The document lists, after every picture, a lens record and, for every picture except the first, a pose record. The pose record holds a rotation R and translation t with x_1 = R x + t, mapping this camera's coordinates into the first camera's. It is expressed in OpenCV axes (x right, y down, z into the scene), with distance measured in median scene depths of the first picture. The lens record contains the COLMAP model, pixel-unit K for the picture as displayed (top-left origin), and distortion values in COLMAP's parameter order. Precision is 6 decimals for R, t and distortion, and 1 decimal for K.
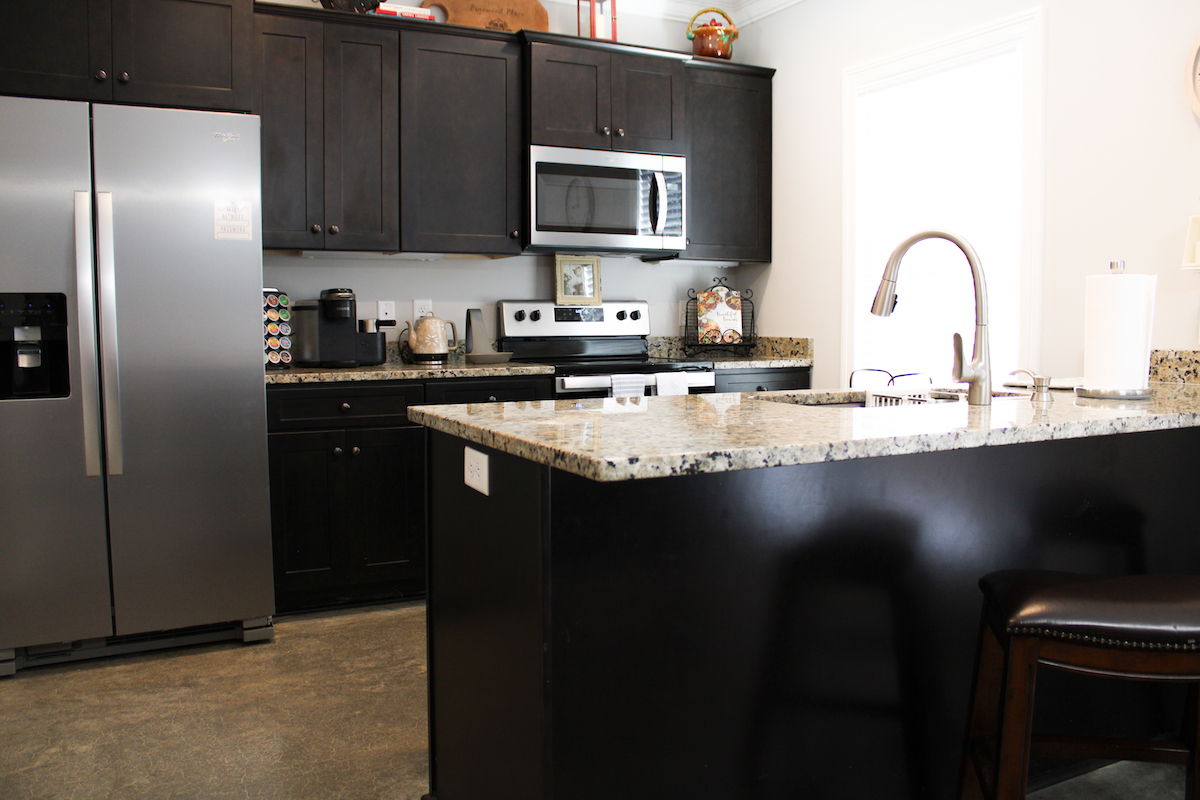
lens RADIAL K [[978.4, 0, 600.0], [0, 978.4, 400.0], [0, 0, 1]] dist [-0.111900, 0.097727]
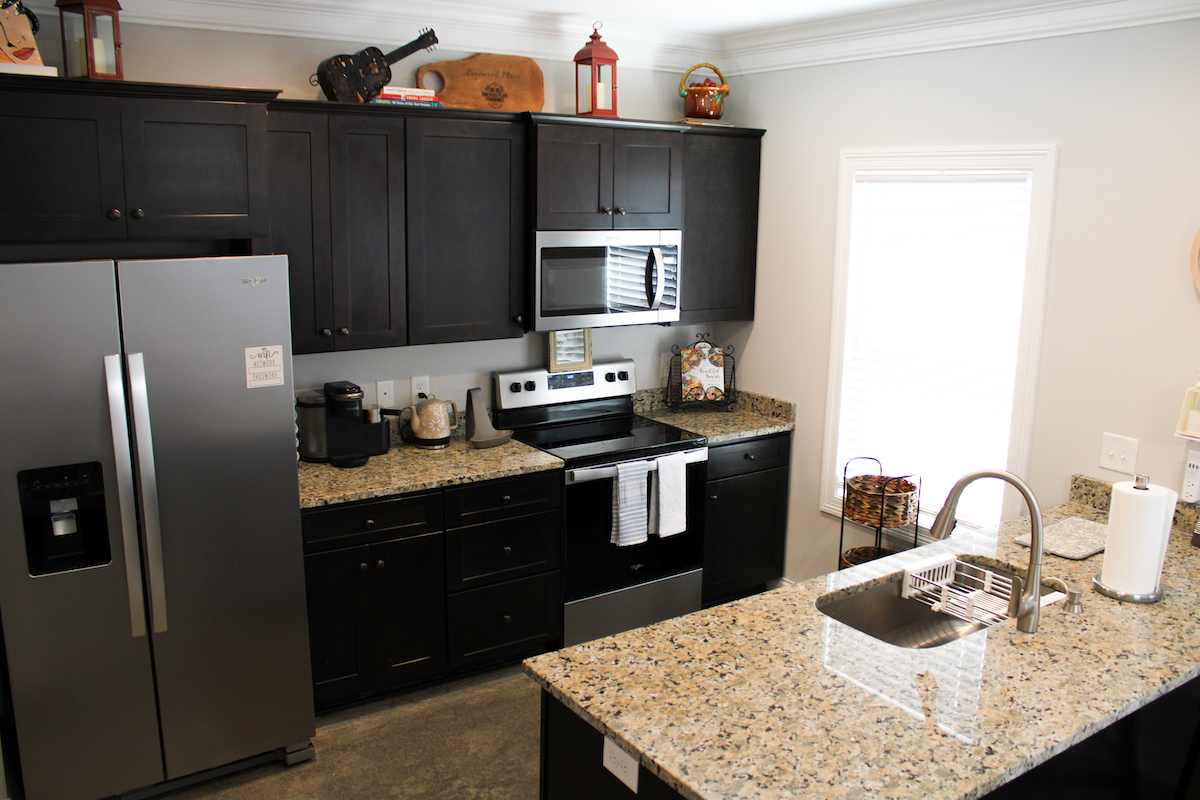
lens RADIAL K [[984.4, 0, 600.0], [0, 984.4, 400.0], [0, 0, 1]] dist [-0.120299, 0.118864]
pose [[0.992229, -0.007420, 0.124202, -0.124283], [-0.008596, 0.991747, 0.127919, -0.207854], [-0.124126, -0.127992, 0.983977, -0.006922]]
